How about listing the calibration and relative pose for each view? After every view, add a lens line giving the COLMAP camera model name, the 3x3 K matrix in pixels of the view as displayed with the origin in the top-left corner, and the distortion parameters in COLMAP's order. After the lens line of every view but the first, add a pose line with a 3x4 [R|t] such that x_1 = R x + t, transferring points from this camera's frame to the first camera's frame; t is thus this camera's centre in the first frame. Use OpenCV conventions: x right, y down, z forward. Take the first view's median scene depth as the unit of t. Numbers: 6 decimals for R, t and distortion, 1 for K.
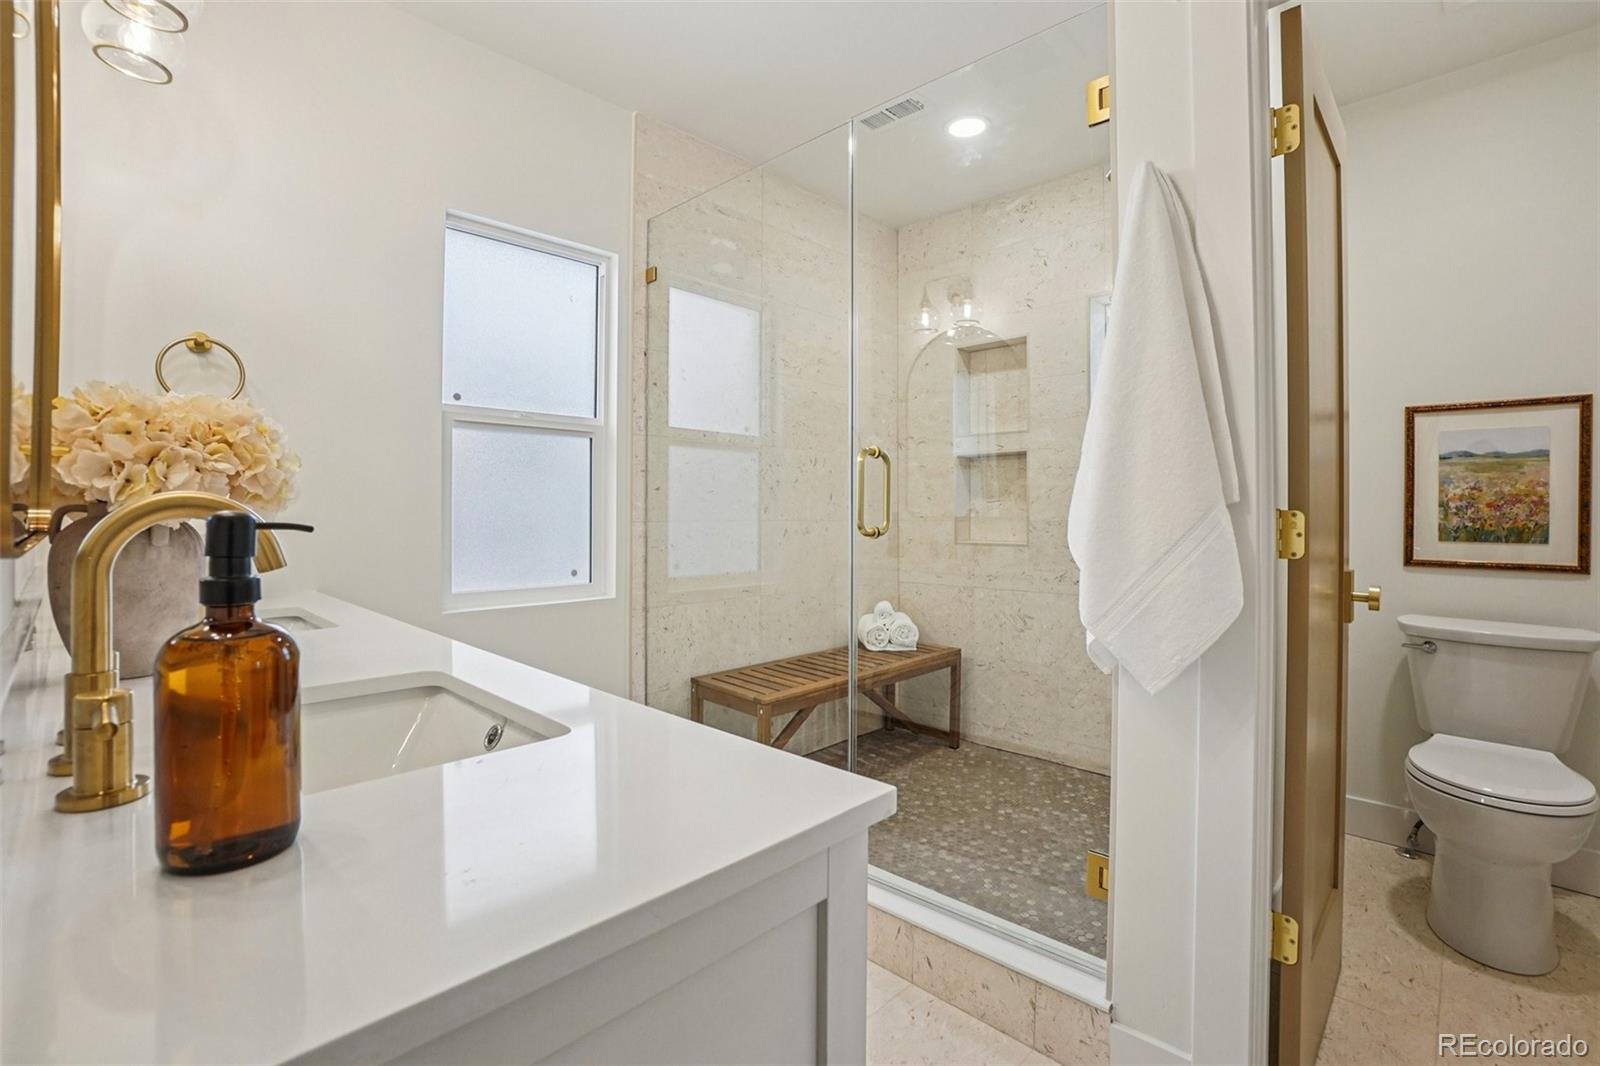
lens RADIAL K [[729.3, 0, 813.4], [0, 729.3, 510.0], [0, 0, 1]] dist [-0.052509, 0.009360]
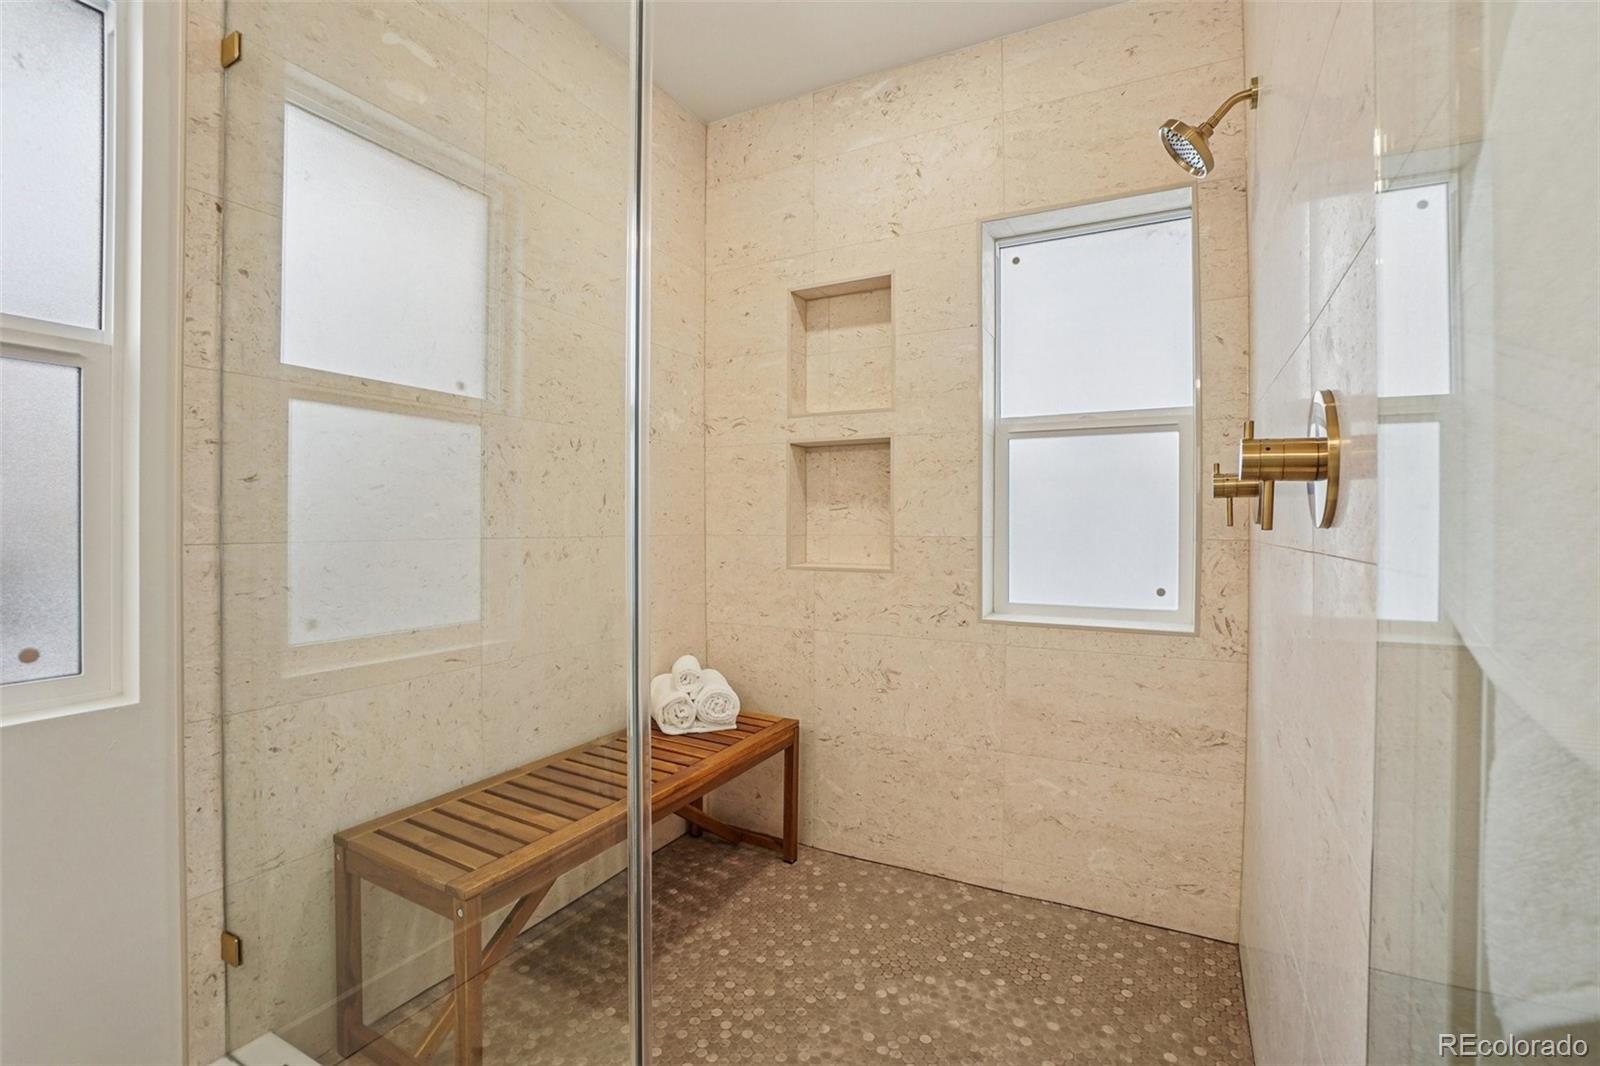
lens RADIAL K [[729.3, 0, 800.1], [0, 729.3, 533.7], [0, 0, 1]] dist [-0.052509, 0.009360]
pose [[0.964159, -0.003338, 0.265303, 0.021234], [-0.001390, 0.999844, 0.017632, 0.000126], [-0.265321, -0.017369, 0.964004, 0.351979]]
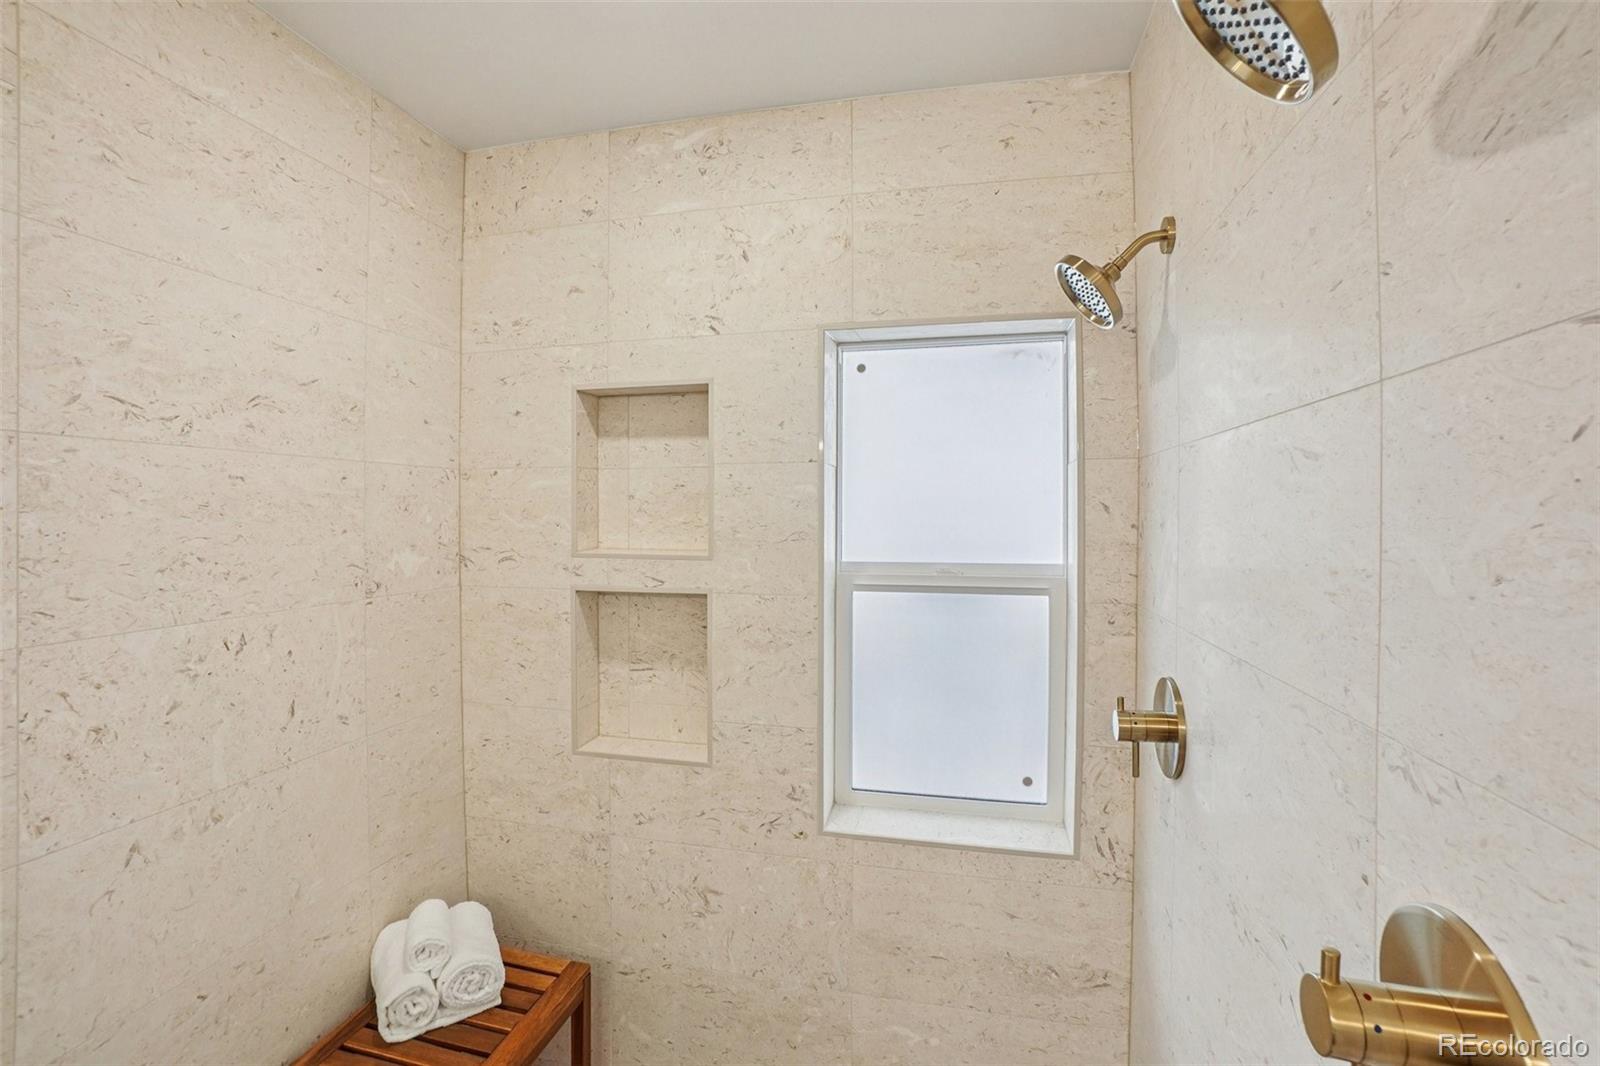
lens RADIAL K [[729.3, 0, 799.0], [0, 729.3, 523.1], [0, 0, 1]] dist [-0.052509, 0.009360]
pose [[0.867031, -0.002787, 0.498247, 0.082061], [-0.003933, 0.999915, 0.012436, -0.147578], [-0.498239, -0.012742, 0.866946, 0.507332]]
